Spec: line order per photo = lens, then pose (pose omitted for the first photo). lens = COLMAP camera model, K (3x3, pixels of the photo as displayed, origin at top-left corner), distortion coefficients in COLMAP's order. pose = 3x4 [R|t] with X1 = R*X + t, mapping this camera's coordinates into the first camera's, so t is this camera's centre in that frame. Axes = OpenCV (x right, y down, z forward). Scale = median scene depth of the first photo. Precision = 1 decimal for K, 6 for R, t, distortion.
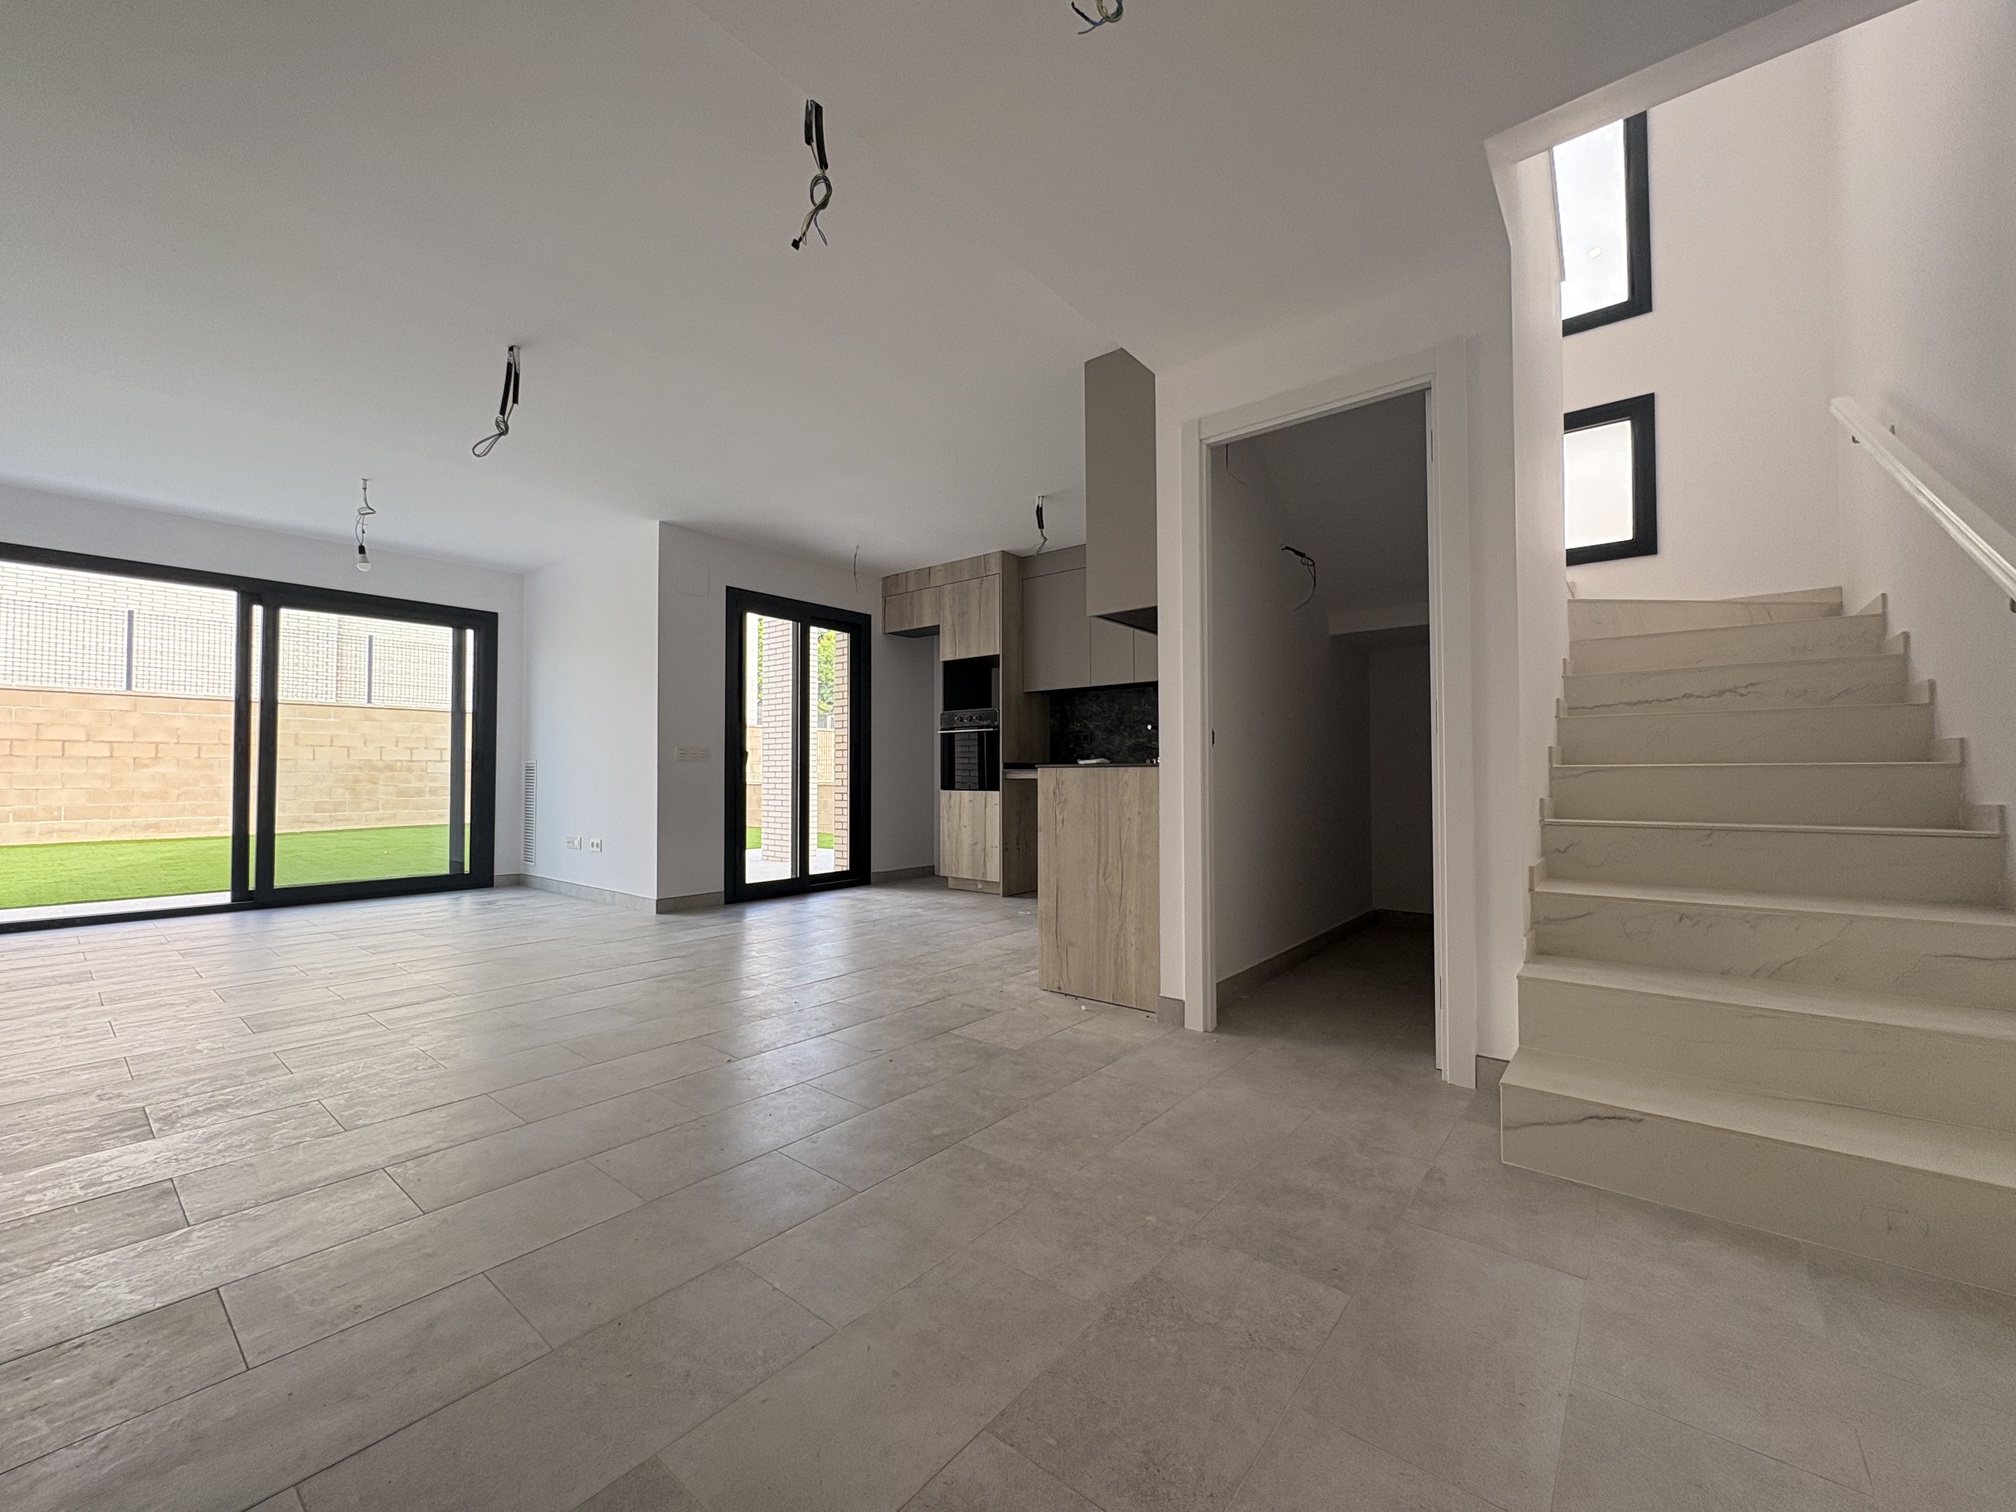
lens RADIAL K [[802.6, 0, 1004.6], [0, 802.6, 755.4], [0, 0, 1]] dist [0.000224, -0.000016]
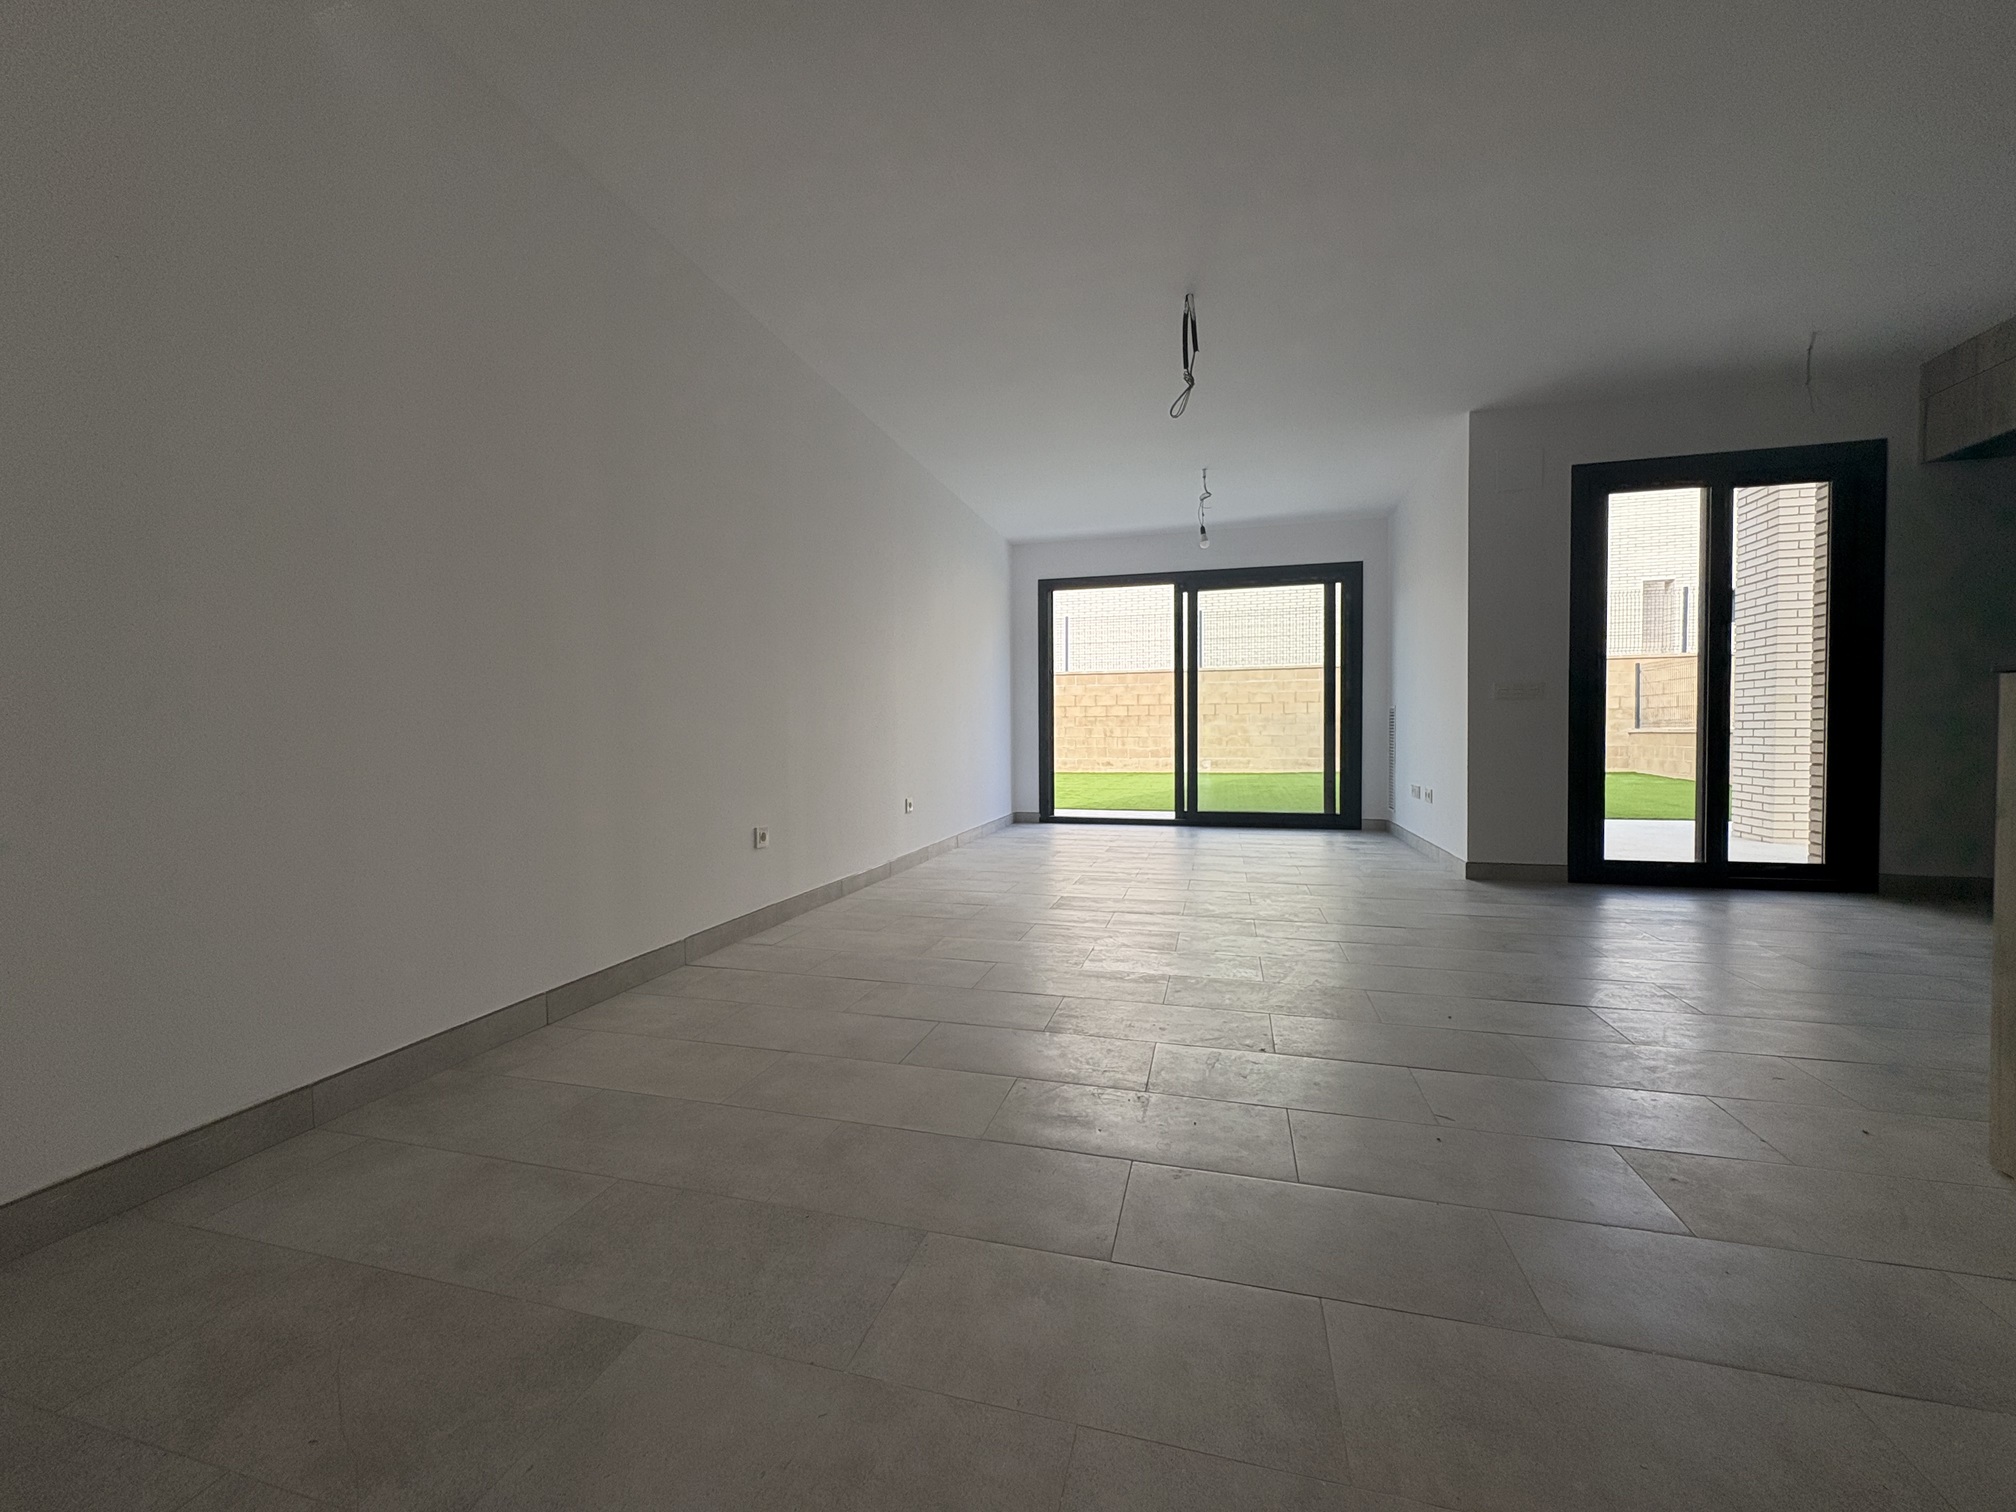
lens RADIAL K [[802.6, 0, 1004.6], [0, 802.6, 755.4], [0, 0, 1]] dist [0.000224, -0.000016]
pose [[0.406357, 0.023230, -0.913419, 0.122982], [0.030557, 0.998772, 0.038995, 0.014622], [0.913203, -0.043758, 0.405148, 0.178762]]
